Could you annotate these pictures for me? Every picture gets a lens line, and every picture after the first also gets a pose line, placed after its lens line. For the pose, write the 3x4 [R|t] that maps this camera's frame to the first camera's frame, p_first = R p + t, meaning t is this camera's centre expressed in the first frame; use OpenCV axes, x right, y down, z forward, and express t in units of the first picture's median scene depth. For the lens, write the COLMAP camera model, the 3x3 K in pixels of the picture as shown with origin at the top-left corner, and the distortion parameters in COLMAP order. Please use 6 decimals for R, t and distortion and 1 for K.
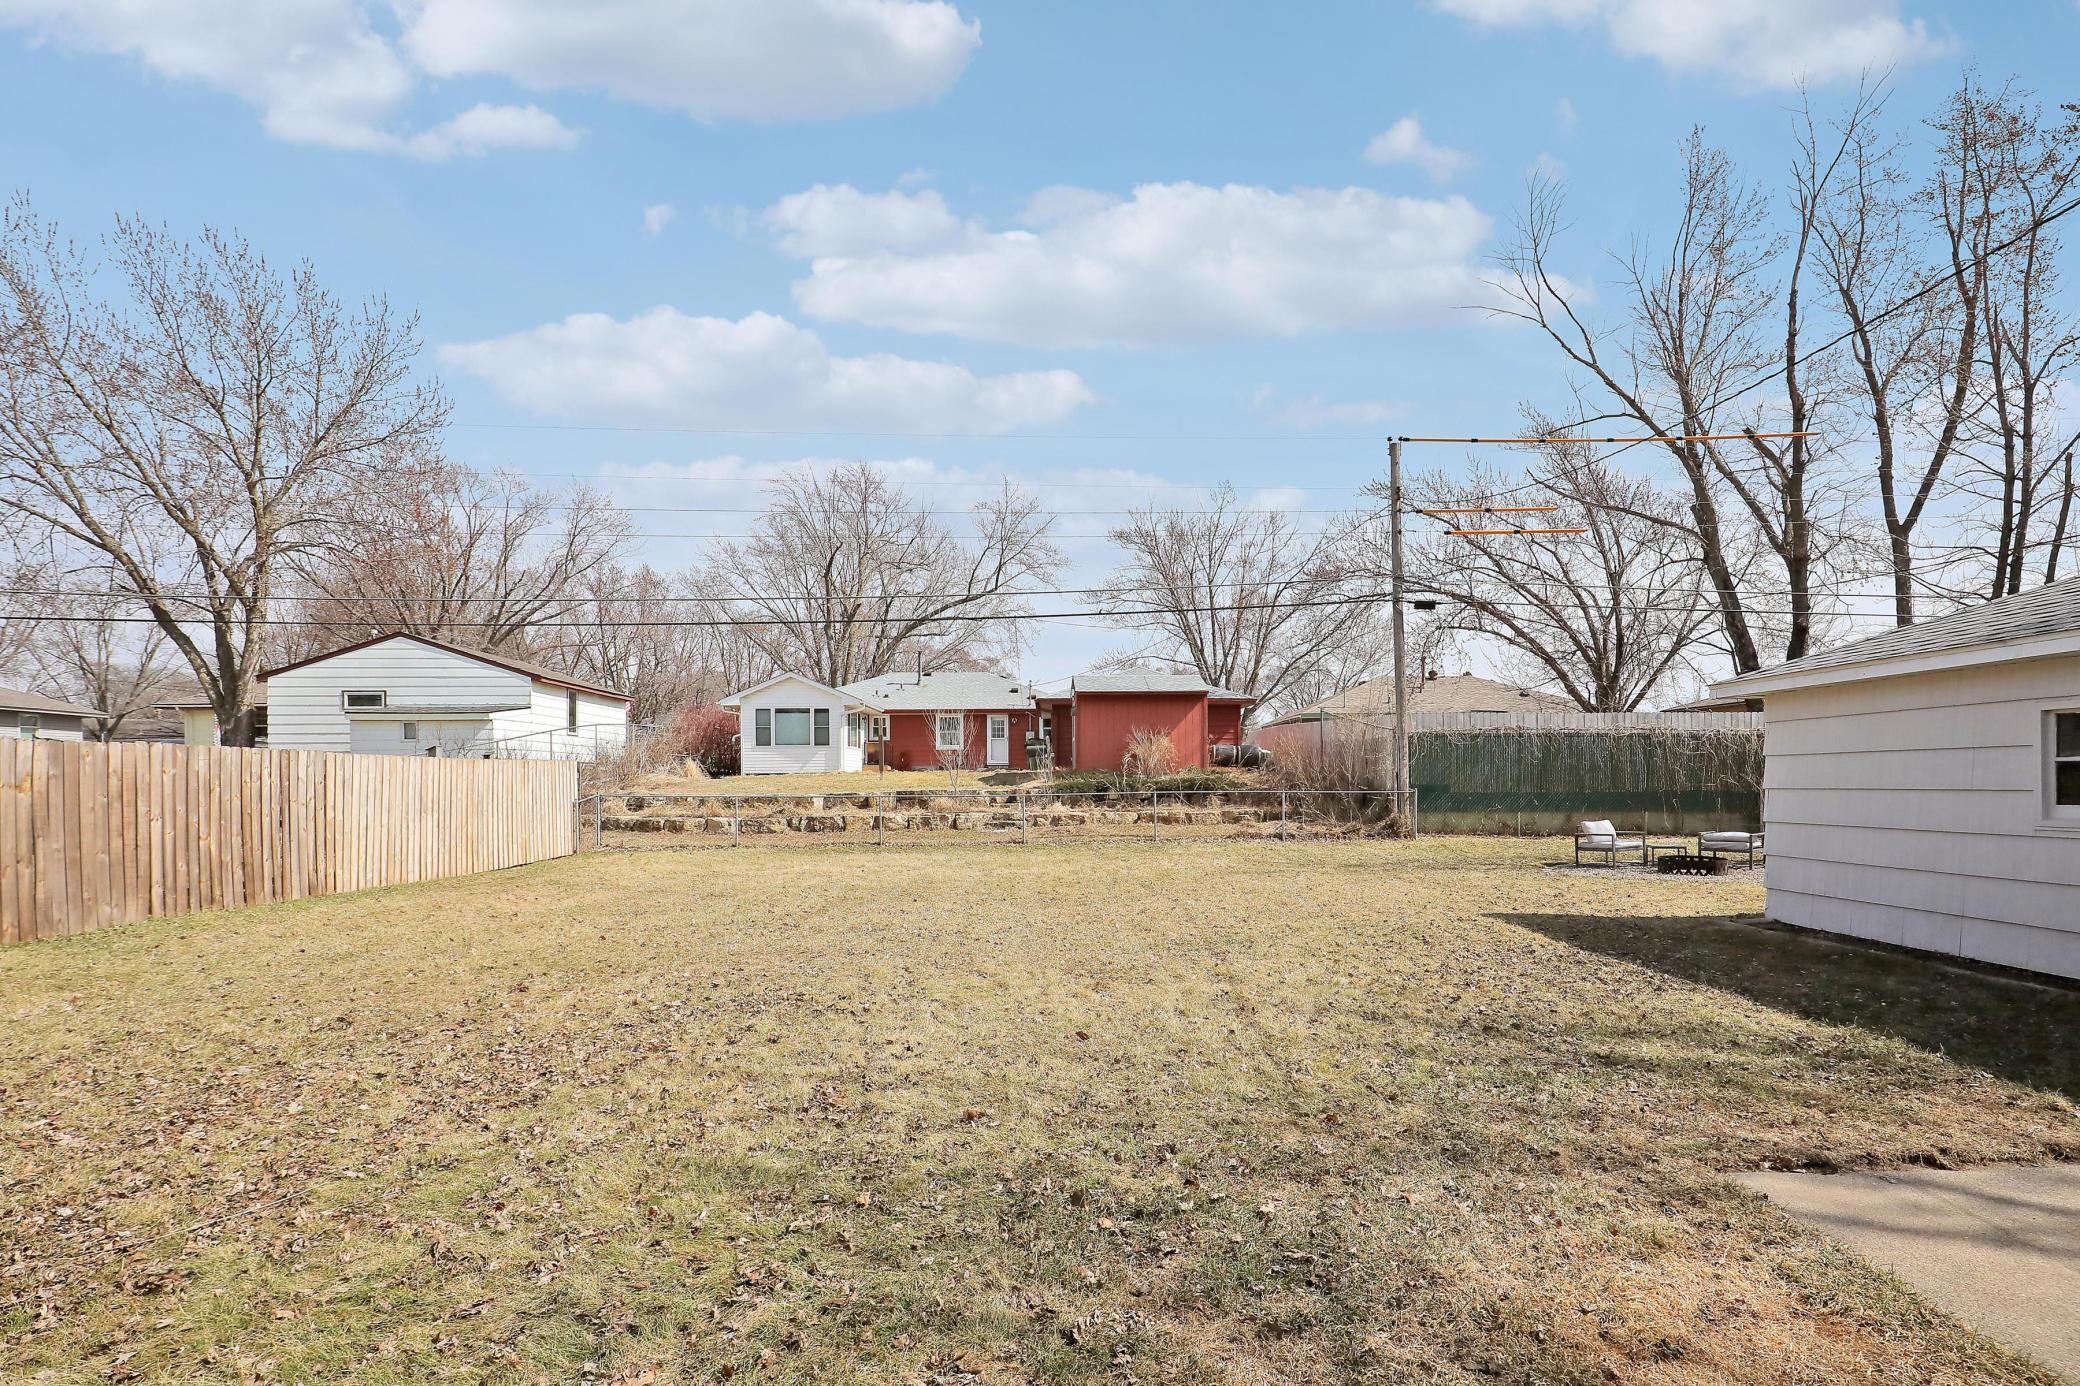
lens RADIAL K [[945.3, 0, 1065.1], [0, 945.3, 776.2], [0, 0, 1]] dist [-0.000264, -0.000174]
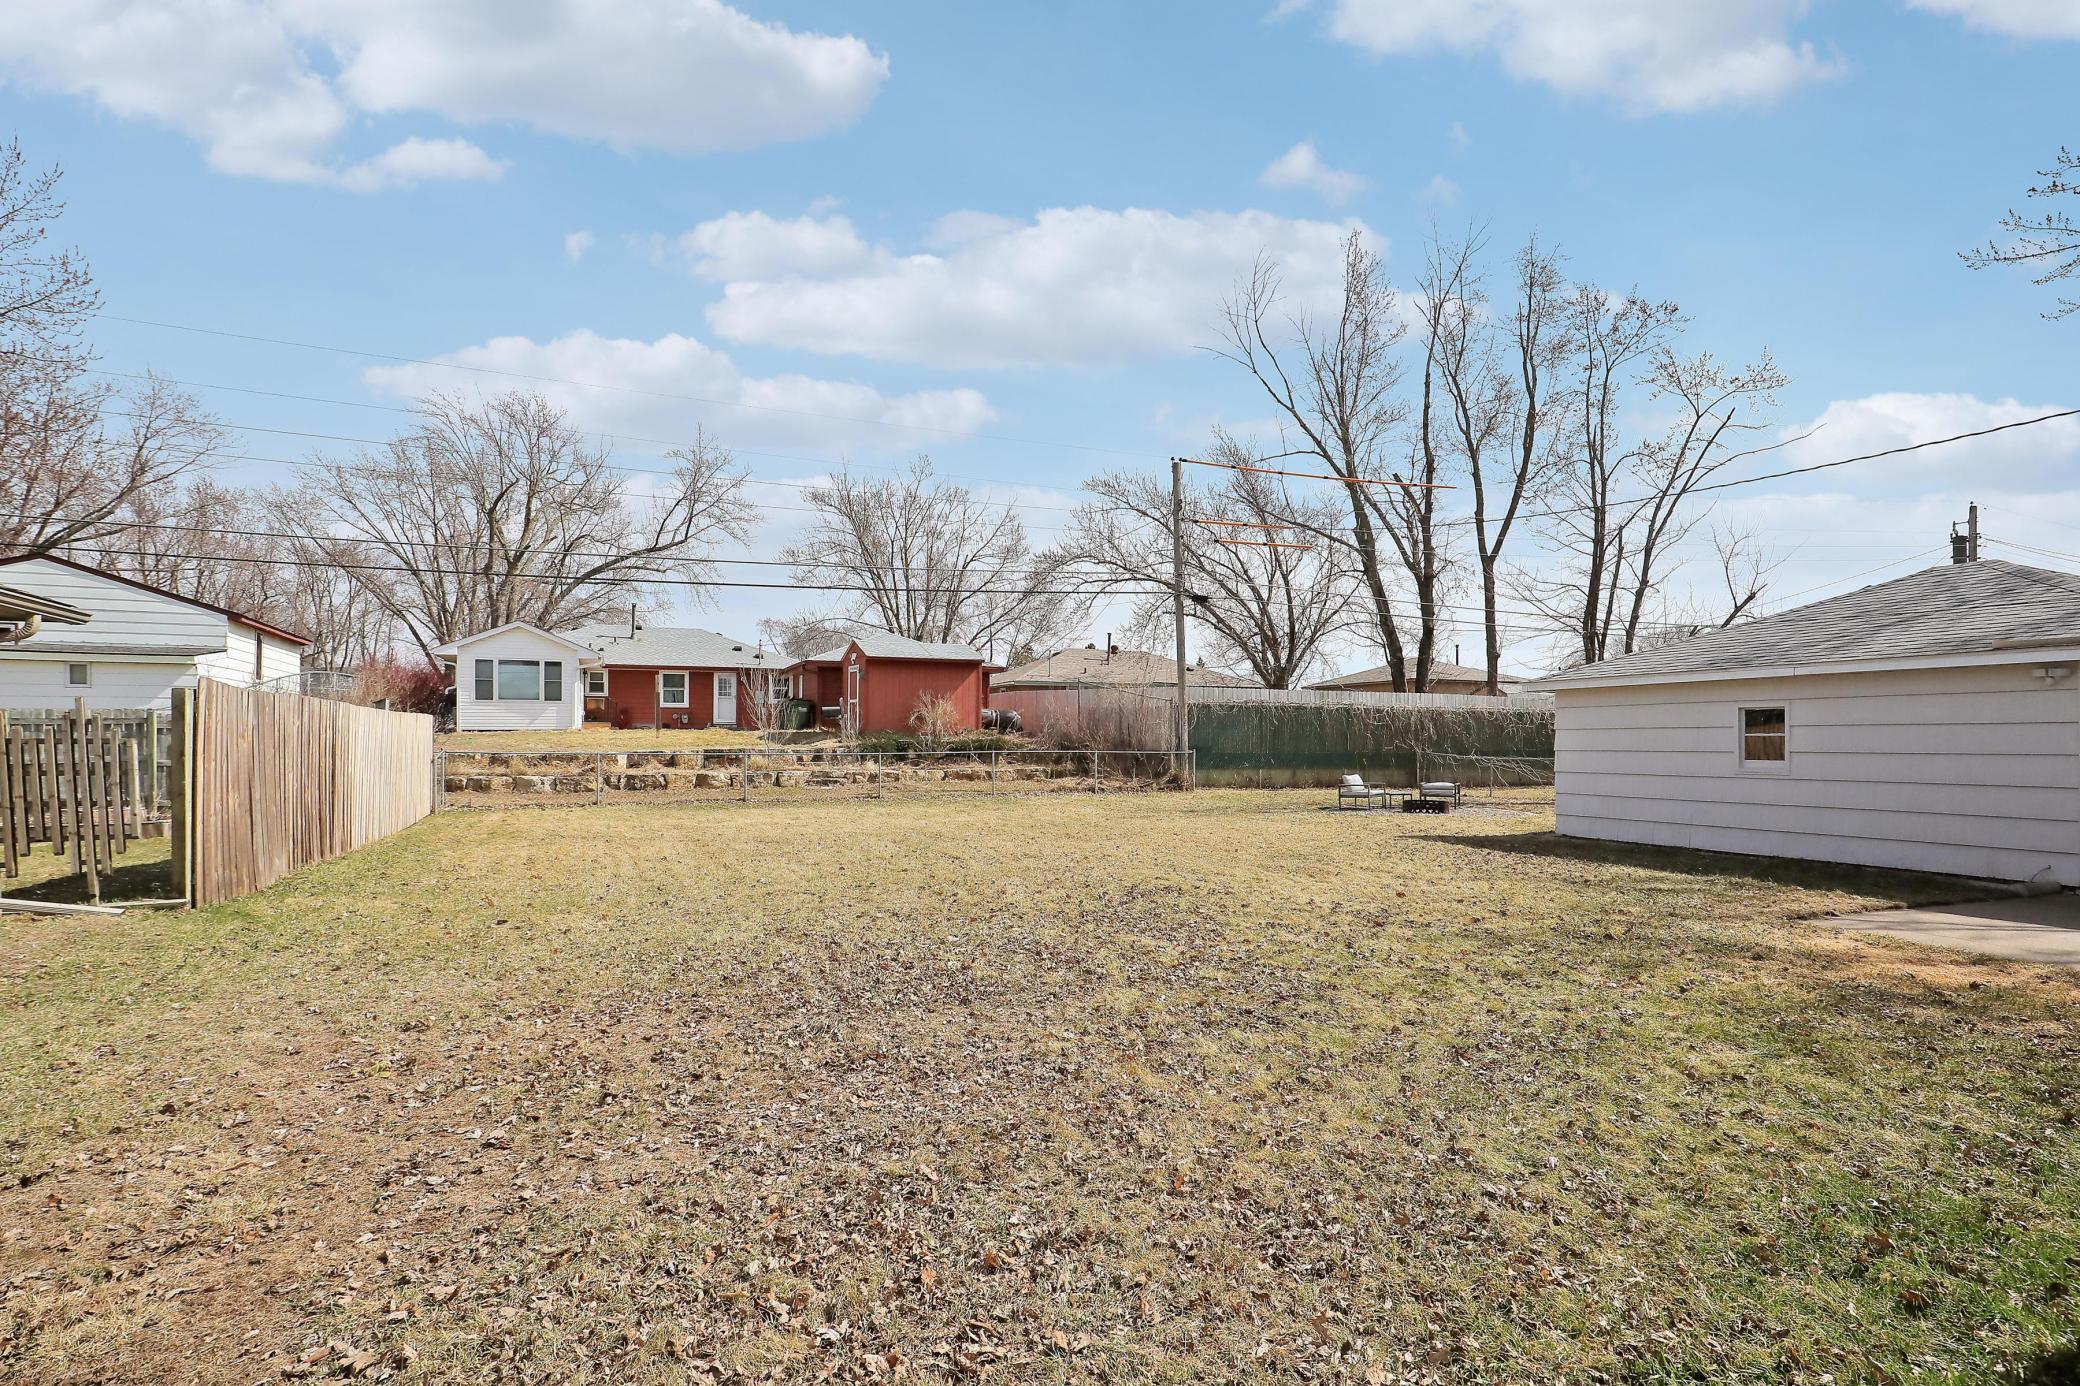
lens RADIAL K [[937.1, 0, 1023.8], [0, 937.1, 730.4], [0, 0, 1]] dist [-0.000675, -0.000239]
pose [[0.947576, 0.012423, 0.319289, -0.169712], [-0.010215, 0.999911, -0.008592, 0.000510], [-0.319368, 0.004880, 0.947618, -0.053983]]
